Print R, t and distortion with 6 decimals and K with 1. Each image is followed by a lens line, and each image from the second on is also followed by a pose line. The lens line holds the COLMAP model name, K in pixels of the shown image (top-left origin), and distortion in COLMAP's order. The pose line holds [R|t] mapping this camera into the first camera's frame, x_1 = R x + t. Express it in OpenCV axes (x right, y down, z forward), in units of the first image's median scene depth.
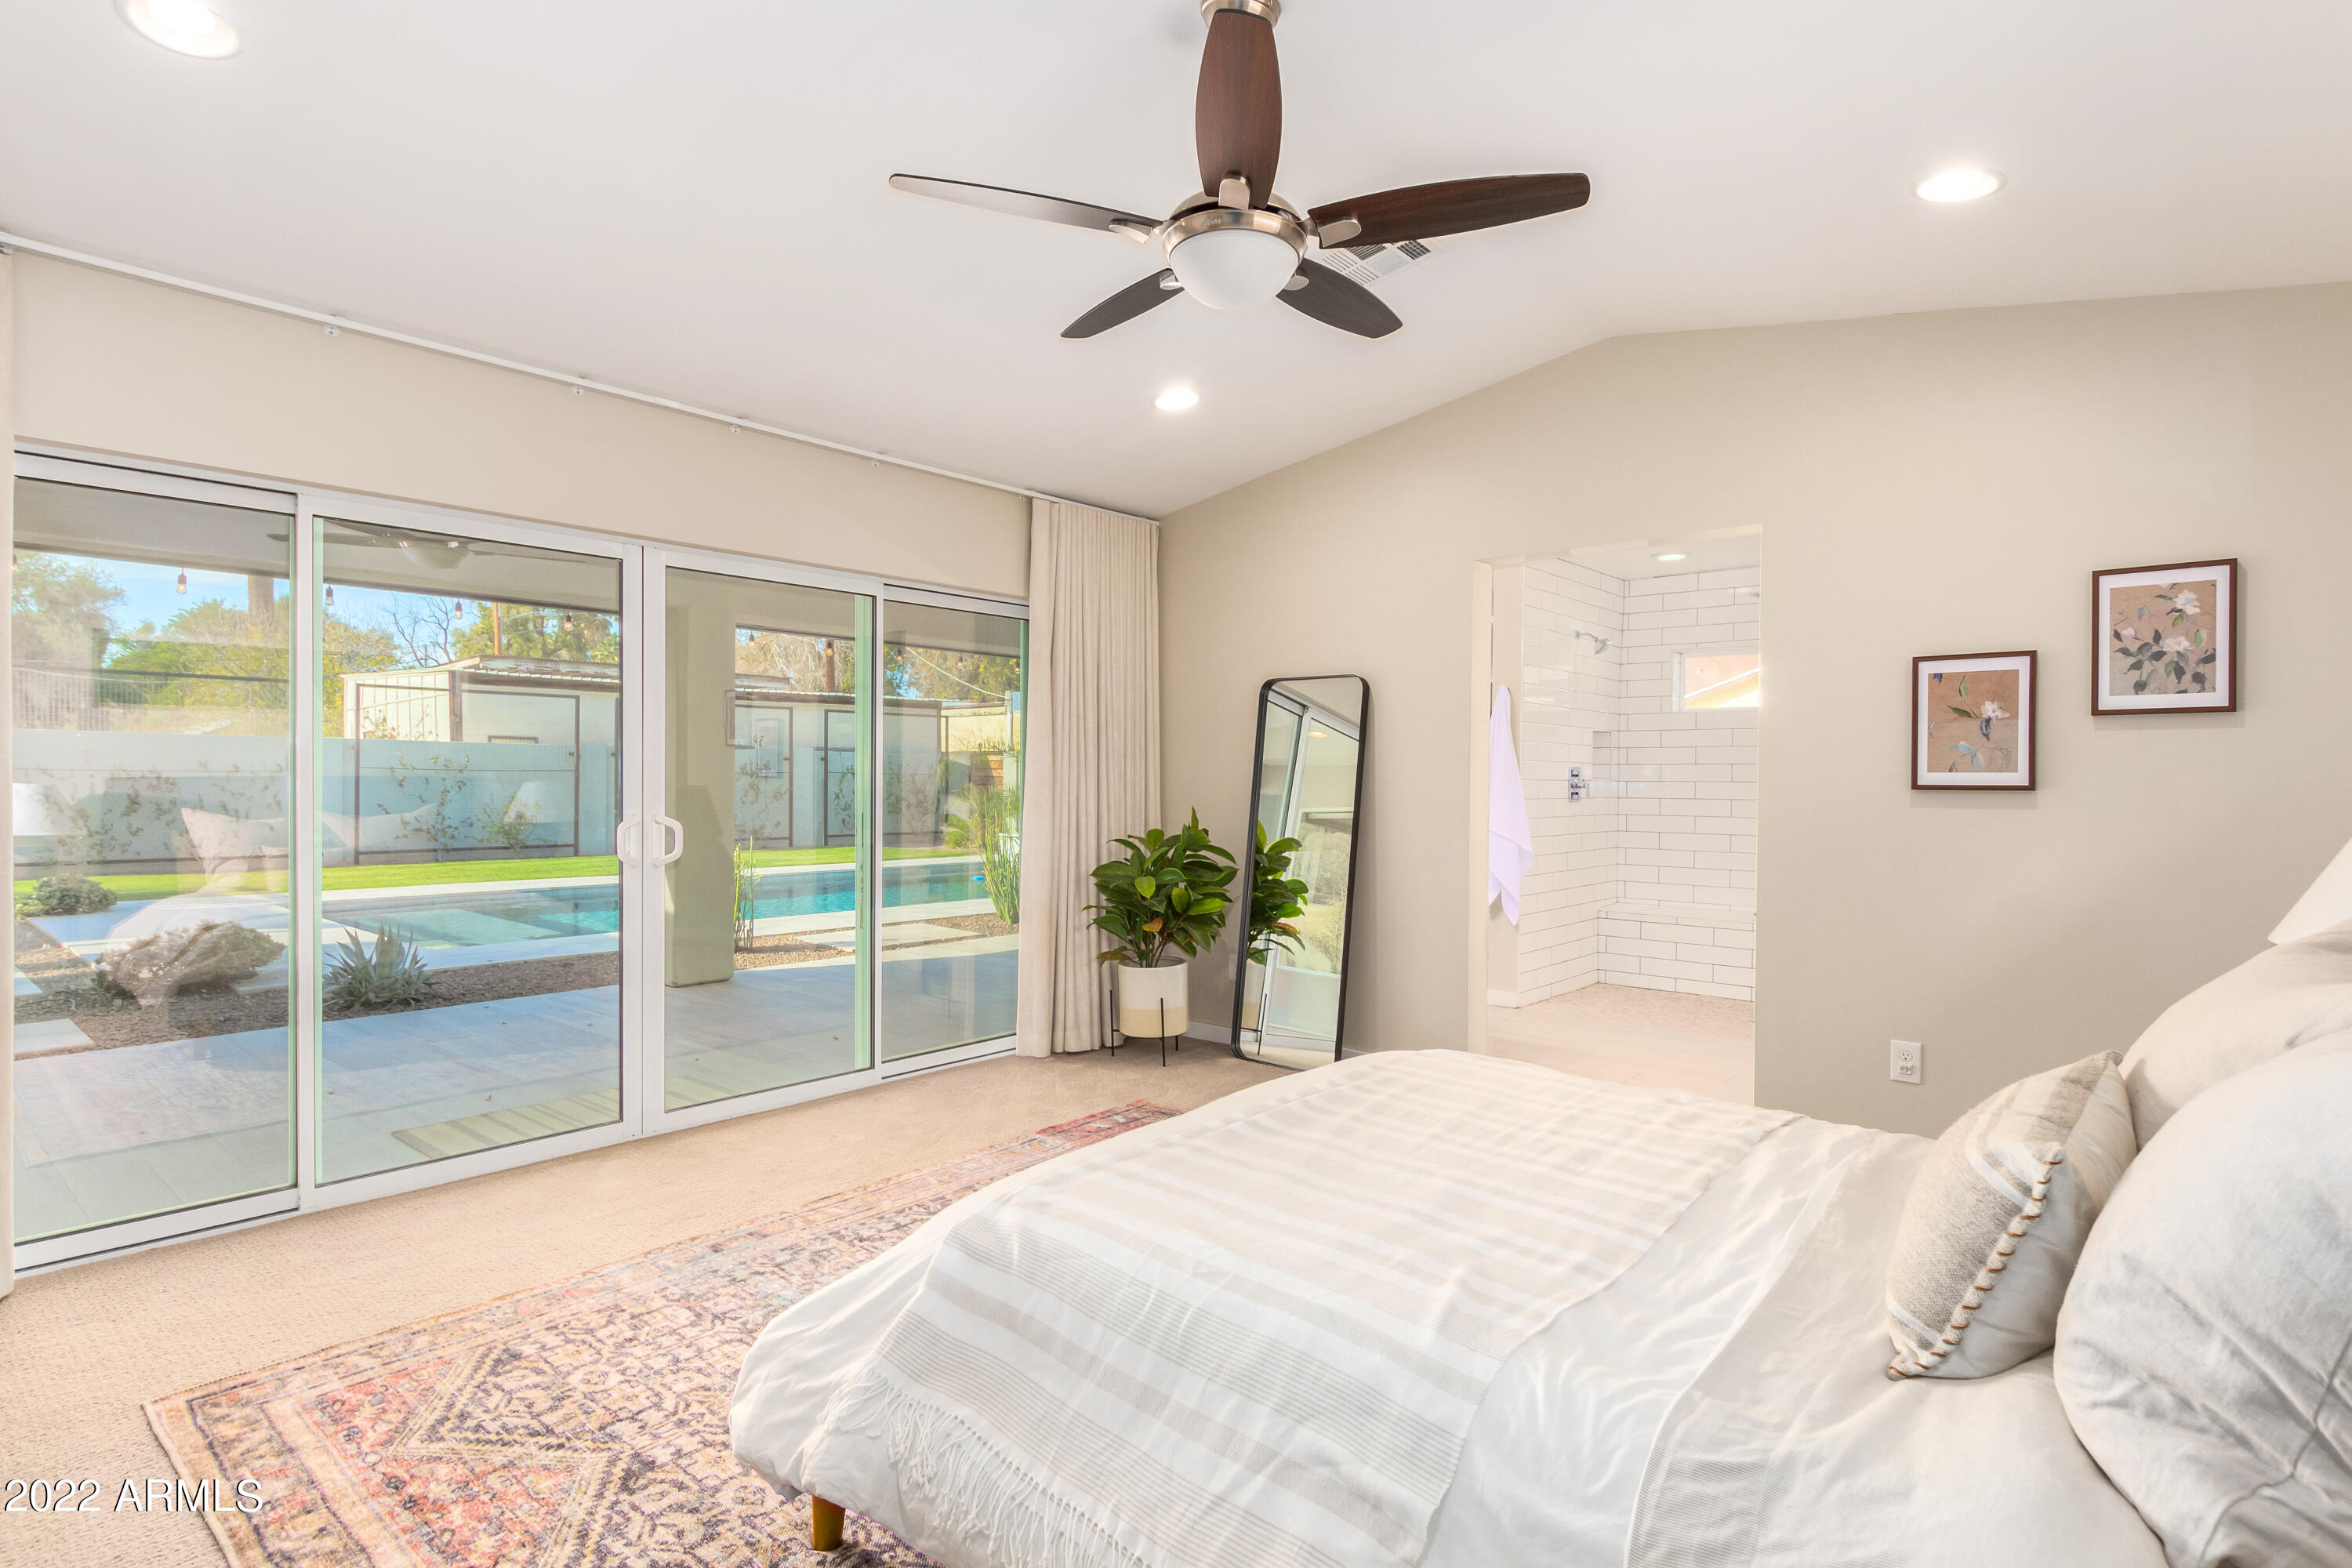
lens RADIAL K [[1196.1, 0, 1182.8], [0, 1196.1, 786.6], [0, 0, 1]] dist [0.001190, -0.002394]
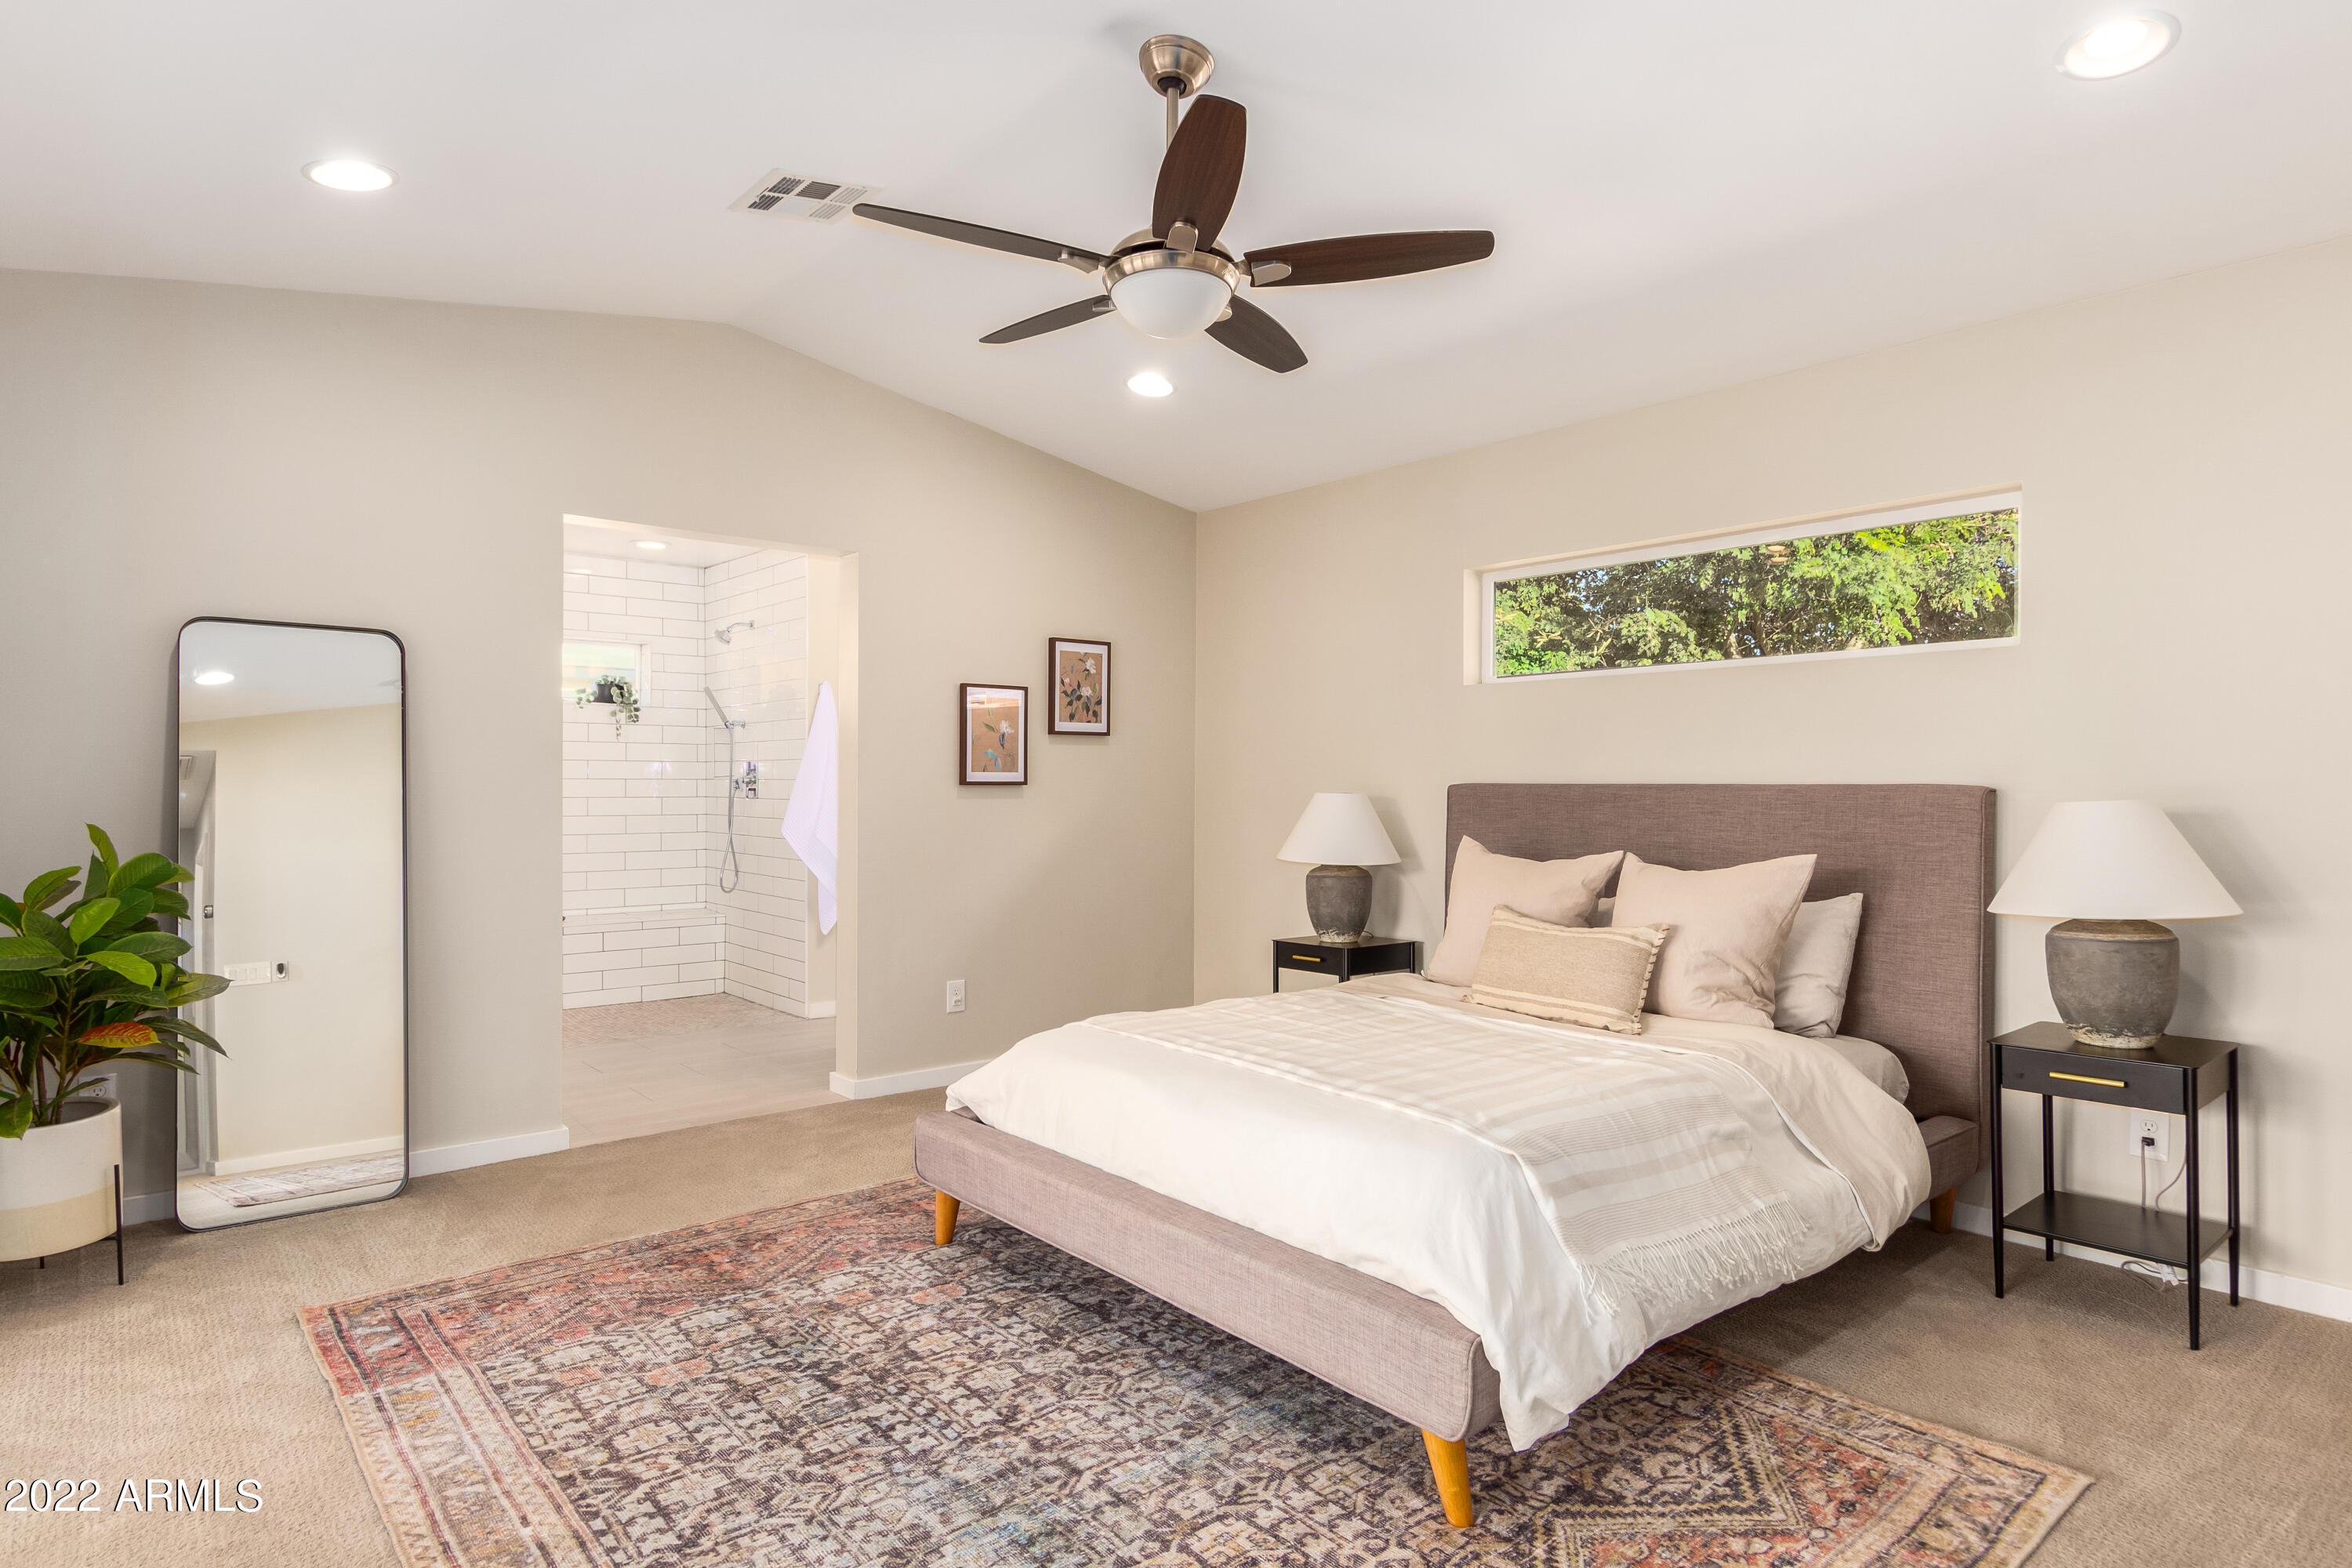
lens RADIAL K [[1302.4, 0, 1128.0], [0, 1302.4, 786.1], [0, 0, 1]] dist [0.026752, -0.043996]
pose [[0.156885, -0.000973, 0.987616, -0.854613], [0.011296, 0.999936, -0.000810, 0.007500], [-0.987552, 0.011284, 0.156886, 0.678341]]
